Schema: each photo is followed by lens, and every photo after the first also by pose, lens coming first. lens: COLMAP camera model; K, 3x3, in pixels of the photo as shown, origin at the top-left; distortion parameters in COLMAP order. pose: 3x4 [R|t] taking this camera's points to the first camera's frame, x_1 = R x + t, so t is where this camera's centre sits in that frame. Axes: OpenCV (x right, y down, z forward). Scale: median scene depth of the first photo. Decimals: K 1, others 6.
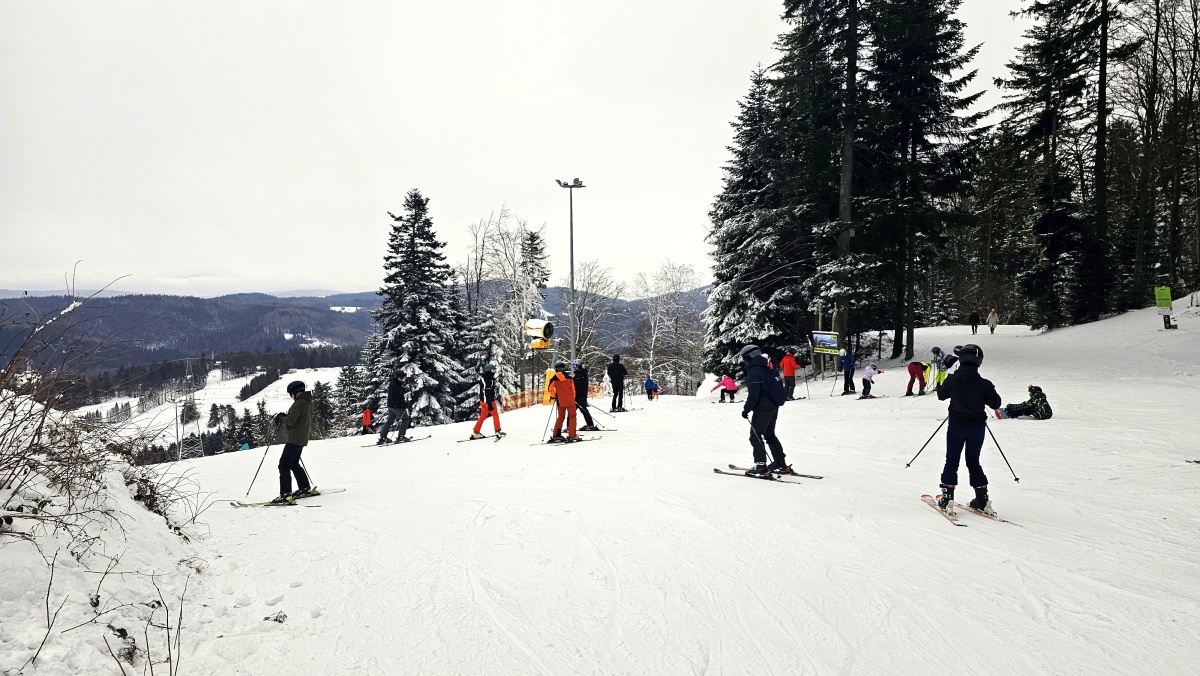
lens RADIAL K [[808.7, 0, 597.9], [0, 808.7, 333.3], [0, 0, 1]] dist [0.100365, -0.121697]
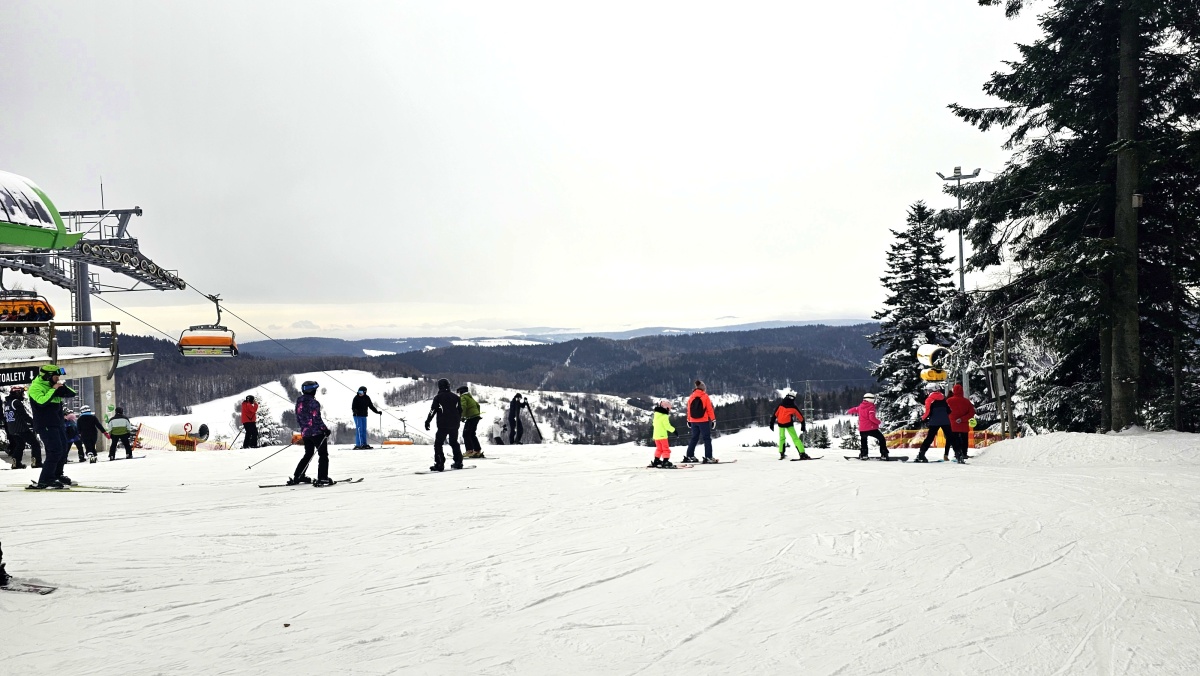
lens RADIAL K [[808.7, 0, 597.9], [0, 808.7, 333.3], [0, 0, 1]] dist [0.100365, -0.121697]
pose [[0.672394, -0.005772, -0.740171, 0.211260], [-0.018013, 0.999546, -0.024158, -0.001911], [0.739974, 0.029576, 0.671984, 0.130108]]
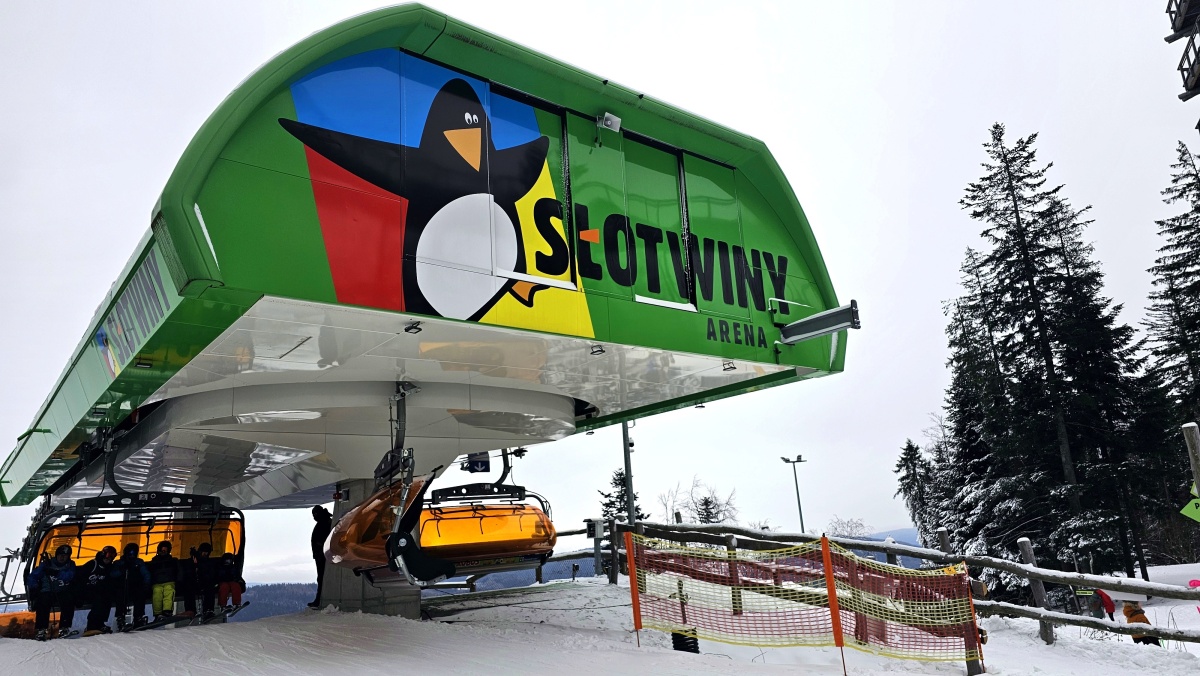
lens RADIAL K [[808.7, 0, 597.9], [0, 808.7, 333.3], [0, 0, 1]] dist [0.100365, -0.121697]
pose [[0.988524, -0.091894, -0.119896, -0.101507], [0.049821, 0.947608, -0.315527, 0.002561], [0.142609, 0.305933, 0.941312, -0.148988]]
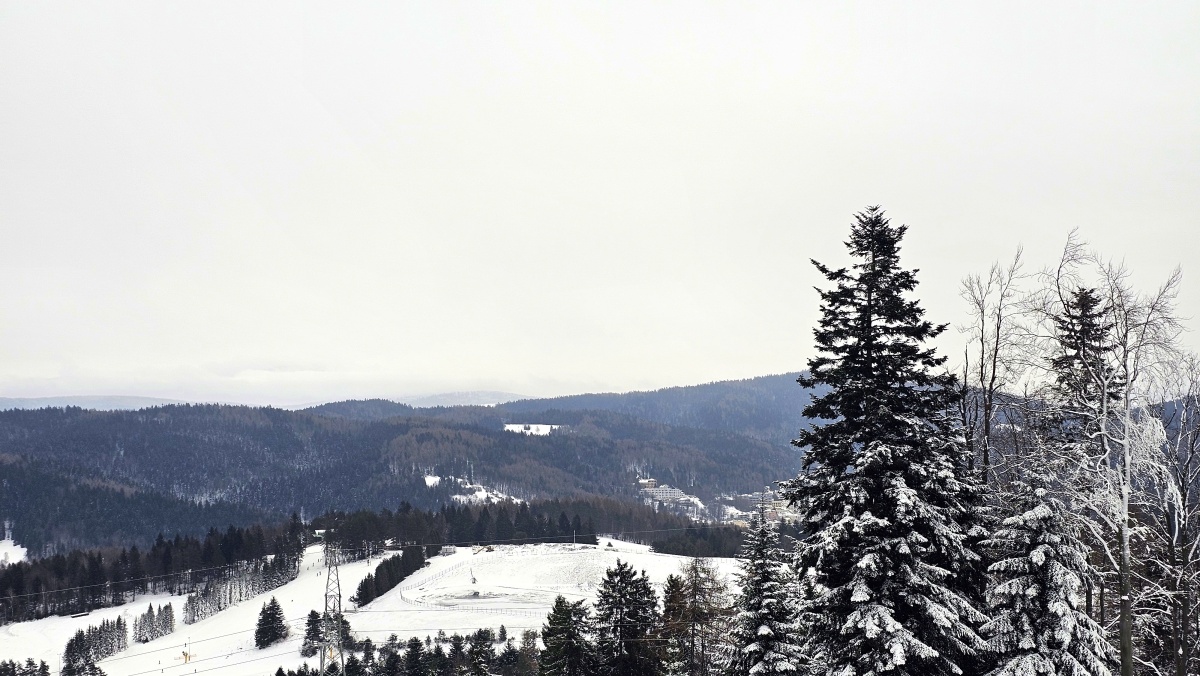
lens RADIAL K [[1602.8, 0, 600.0], [0, 1602.8, 338.0], [0, 0, 1]] dist [0.254760, -0.791054]
pose [[0.966855, -0.014546, -0.254910, -0.146680], [-0.007605, 0.996292, -0.085697, -0.029261], [0.255211, 0.084795, 0.963160, 0.117305]]
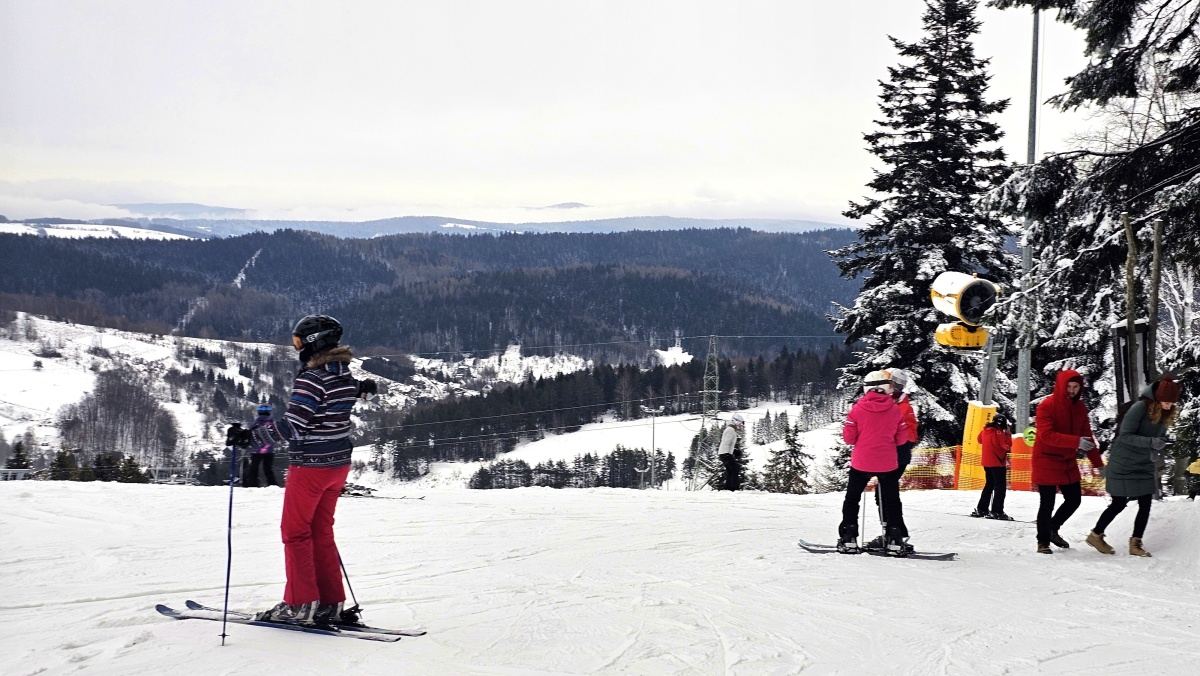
lens RADIAL K [[1602.8, 0, 600.0], [0, 1602.8, 338.0], [0, 0, 1]] dist [0.254760, -0.791054]
pose [[0.792409, 0.070211, -0.605935, 0.180453], [-0.061646, 0.997486, 0.034963, -0.001646], [0.606867, 0.009649, 0.794745, 0.179507]]
